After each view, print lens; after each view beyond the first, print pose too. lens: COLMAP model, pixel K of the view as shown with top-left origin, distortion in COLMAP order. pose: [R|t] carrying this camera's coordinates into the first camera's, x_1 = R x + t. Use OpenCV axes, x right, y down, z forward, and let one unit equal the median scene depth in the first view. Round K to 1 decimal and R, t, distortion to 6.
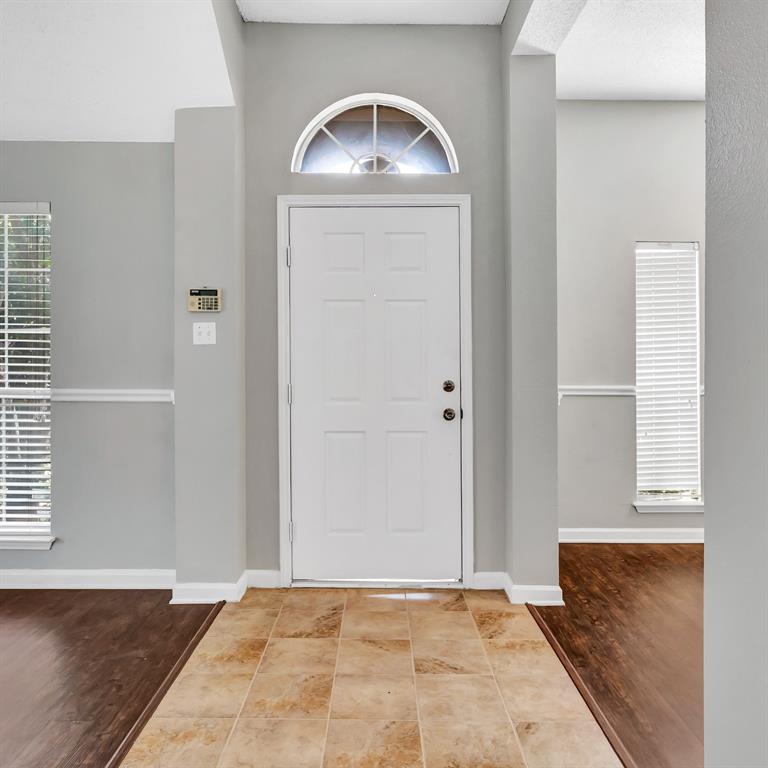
lens RADIAL K [[620.8, 0, 383.2], [0, 620.8, 358.6], [0, 0, 1]] dist [0.001828, -0.000538]
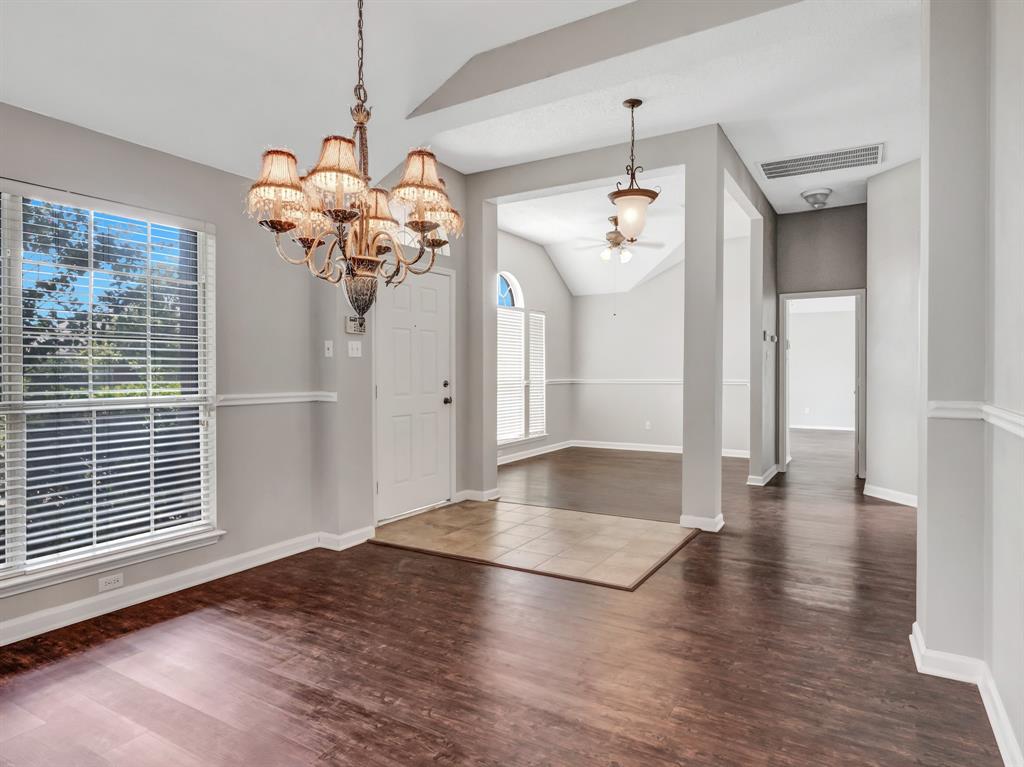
lens RADIAL K [[608.8, 0, 515.6], [0, 608.8, 367.5], [0, 0, 1]] dist [-0.002864, -0.000870]
pose [[0.517629, -0.001704, 0.855603, -1.244572], [0.000427, 0.999998, 0.001733, -0.001917], [-0.855605, -0.000531, 0.517629, -0.001719]]
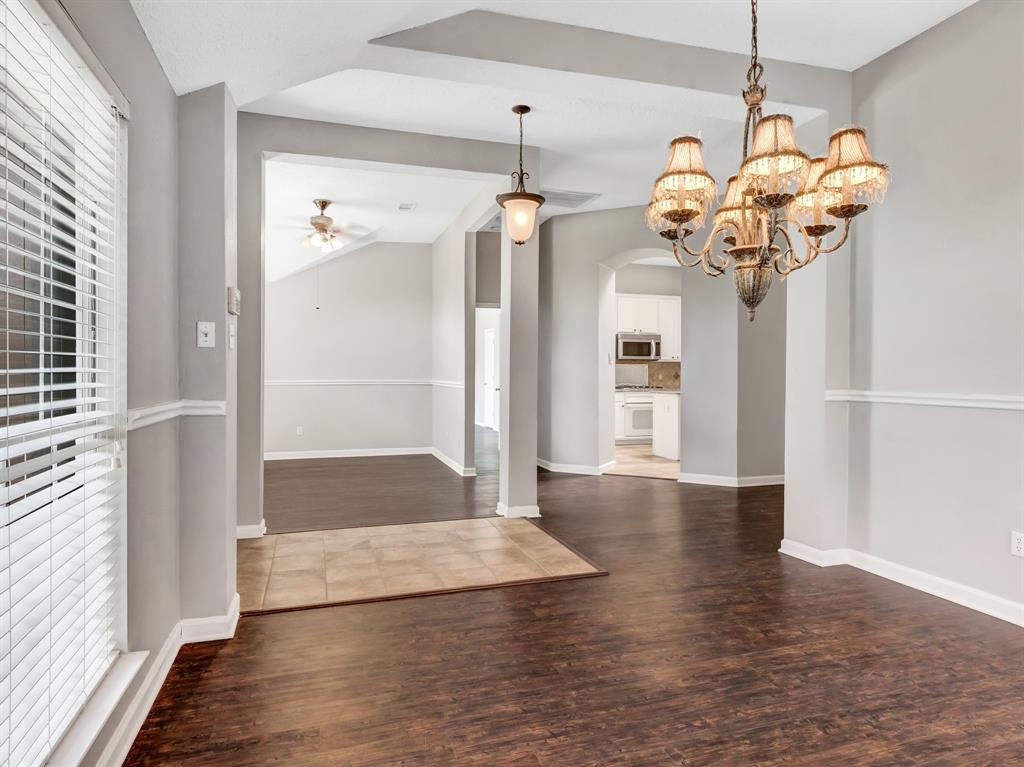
lens RADIAL K [[620.5, 0, 517.1], [0, 620.5, 369.4], [0, 0, 1]] dist [-0.004937, 0.000974]
pose [[-0.301285, -0.002765, 0.953530, -1.292380], [-0.008110, 0.999967, 0.000337, 0.004908], [-0.953500, -0.007632, -0.301297, 0.861712]]
